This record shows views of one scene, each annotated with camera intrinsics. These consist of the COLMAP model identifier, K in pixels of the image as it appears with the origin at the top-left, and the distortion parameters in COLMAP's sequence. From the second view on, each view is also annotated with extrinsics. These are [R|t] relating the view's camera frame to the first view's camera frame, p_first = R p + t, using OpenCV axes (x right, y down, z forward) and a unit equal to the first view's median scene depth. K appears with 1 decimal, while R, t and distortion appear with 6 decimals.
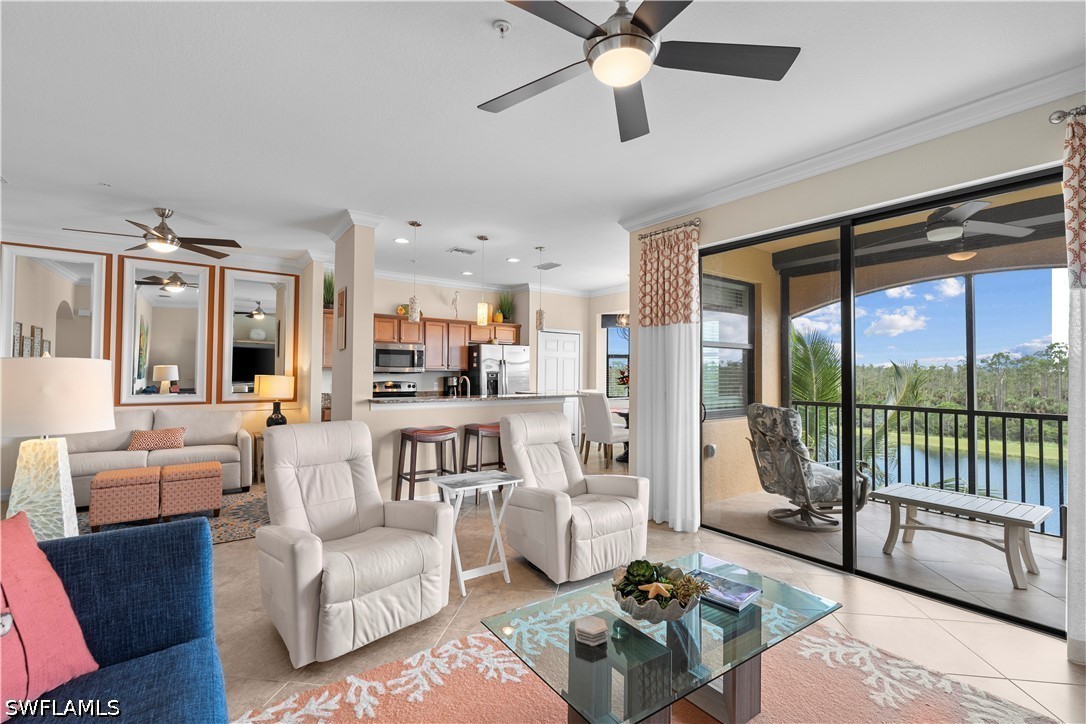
lens RADIAL K [[476.0, 0, 536.8], [0, 476.0, 361.7], [0, 0, 1]] dist [-0.008140, 0.001298]
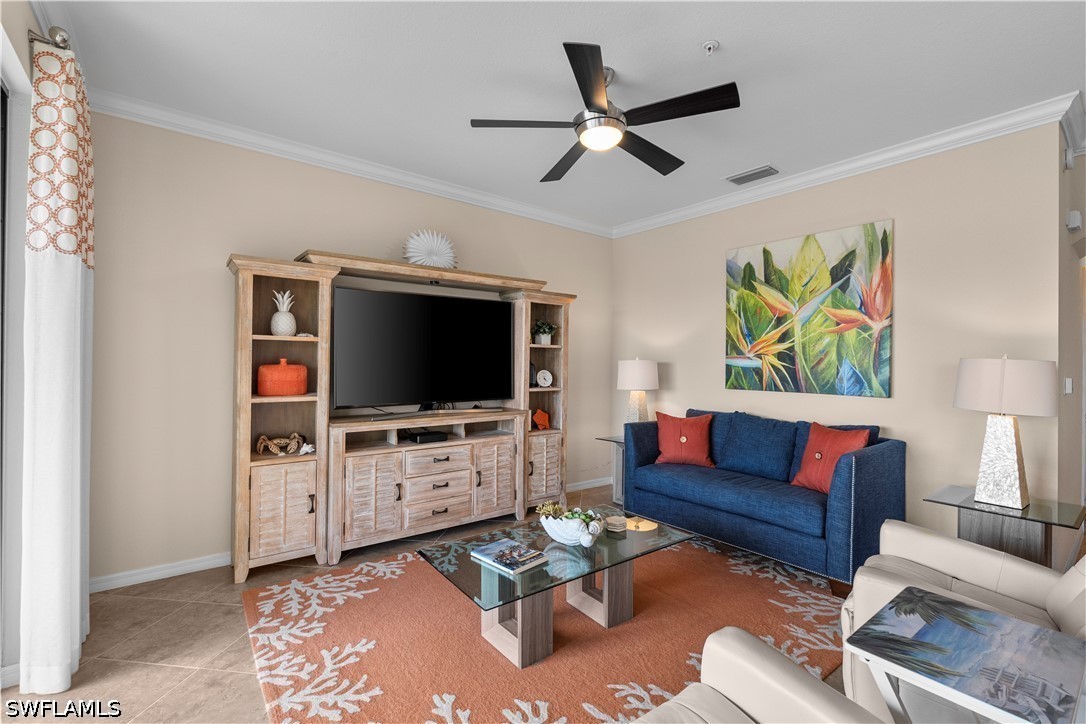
lens RADIAL K [[476.0, 0, 526.3], [0, 476.0, 355.8], [0, 0, 1]] dist [-0.008140, 0.001298]
pose [[-0.999900, -0.010060, -0.009931, 0.117485], [-0.009730, 0.999415, -0.032801, 0.013633], [0.010255, -0.032701, -0.999413, 0.720777]]
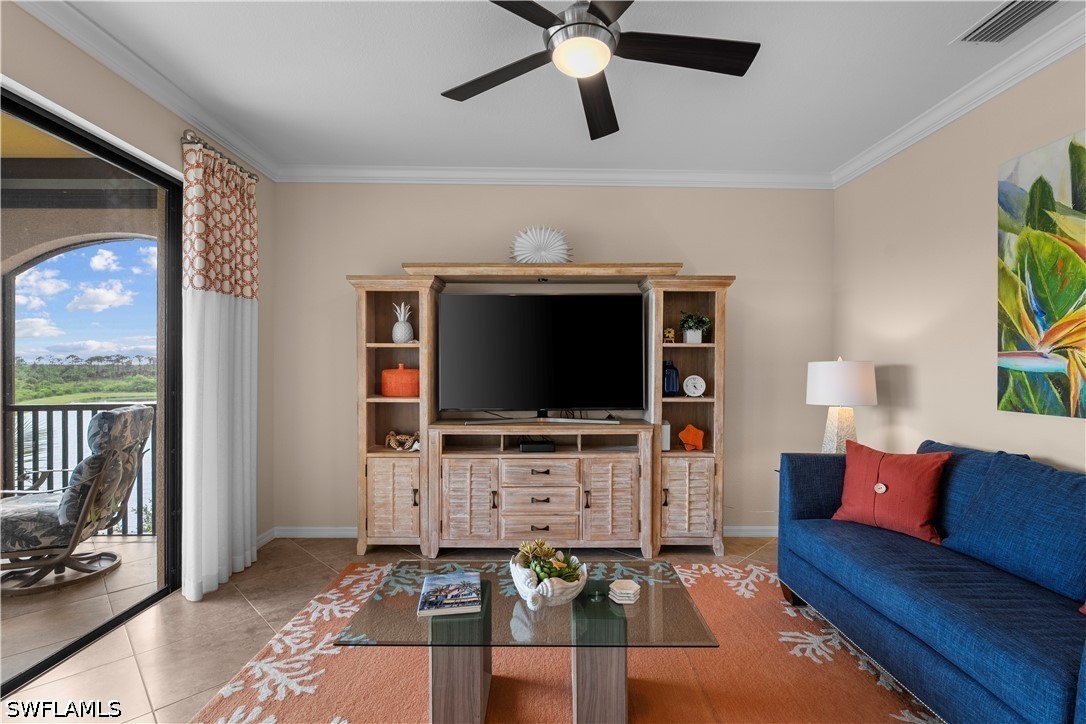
lens RADIAL K [[476.0, 0, 540.0], [0, 476.0, 365.8], [0, 0, 1]] dist [-0.008140, 0.001298]
pose [[-0.810179, -0.003500, 0.586173, -0.110019], [-0.014896, 0.999782, -0.014619, 0.010695], [-0.585994, -0.020576, -0.810054, 0.564149]]
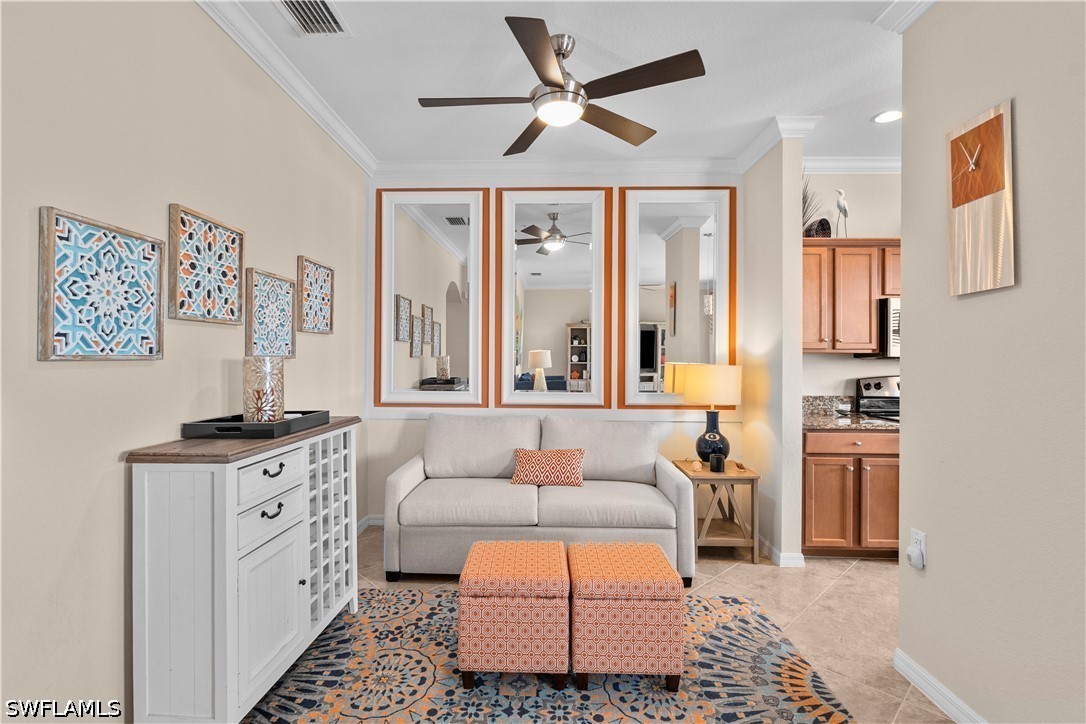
lens RADIAL K [[506.0, 0, 535.2], [0, 506.0, 355.1], [0, 0, 1]] dist [-0.009072, 0.002703]
pose [[0.795752, -0.003313, -0.605613, -0.360177], [0.013338, 0.999838, 0.012056, 0.008983], [0.605475, -0.017671, 0.795668, 0.406951]]
